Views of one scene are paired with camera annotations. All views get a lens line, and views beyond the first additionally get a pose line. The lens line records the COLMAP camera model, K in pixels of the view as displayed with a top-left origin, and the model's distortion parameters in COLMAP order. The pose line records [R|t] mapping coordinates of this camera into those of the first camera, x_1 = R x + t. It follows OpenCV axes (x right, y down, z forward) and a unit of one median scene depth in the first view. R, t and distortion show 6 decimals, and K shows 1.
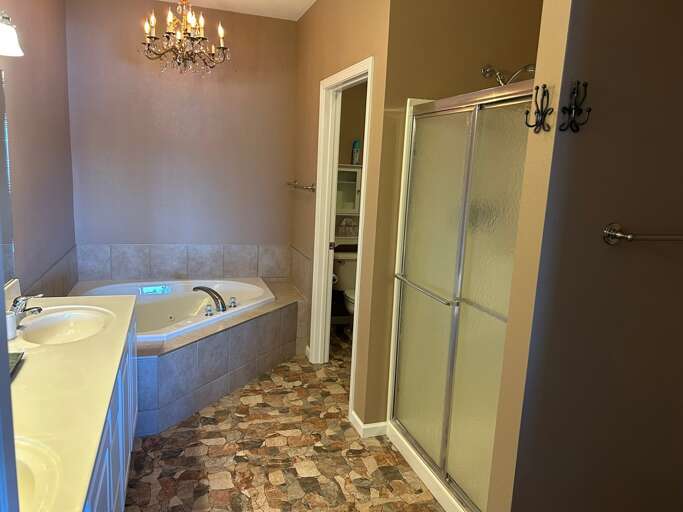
lens RADIAL K [[509.7, 0, 341.5], [0, 509.7, 256.0], [0, 0, 1]] dist [0.061681, -0.105987]
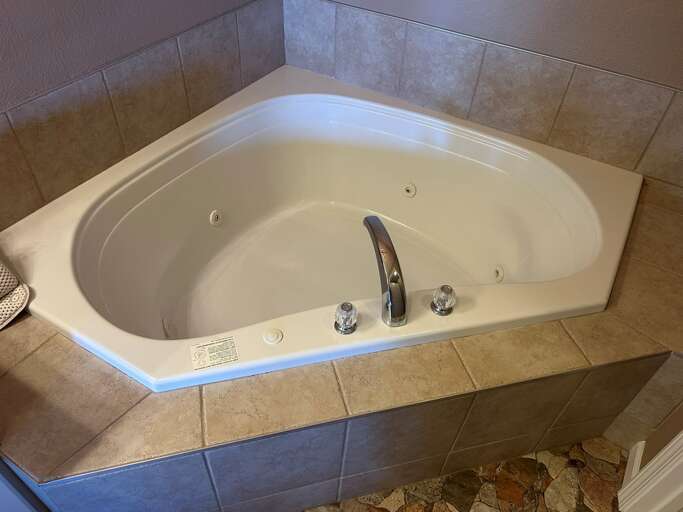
lens RADIAL K [[509.7, 0, 341.5], [0, 509.7, 256.0], [0, 0, 1]] dist [0.061681, -0.105987]
pose [[0.660655, 0.508585, -0.552157, -0.094922], [-0.143270, 0.807435, 0.572296, -0.136110], [0.736892, -0.298983, 0.606300, 0.852013]]
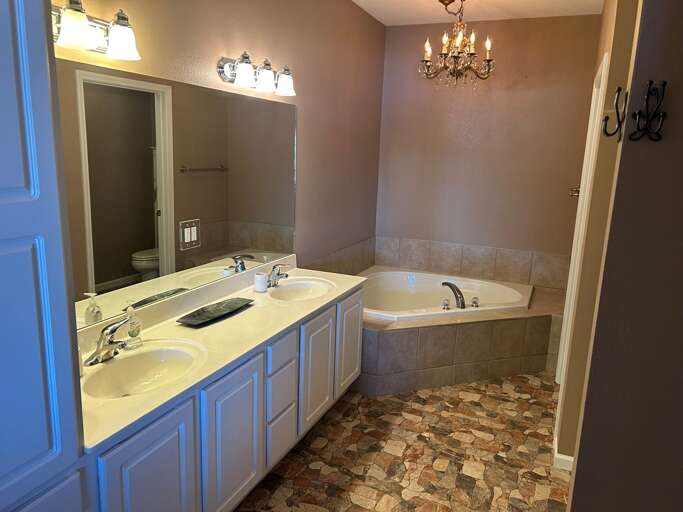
lens RADIAL K [[509.7, 0, 341.5], [0, 509.7, 256.0], [0, 0, 1]] dist [0.061681, -0.105987]
pose [[0.751745, 0.113846, -0.649553, 0.285848], [-0.116179, 0.992443, 0.039486, -0.014342], [0.649140, 0.045781, 0.759290, 0.025332]]
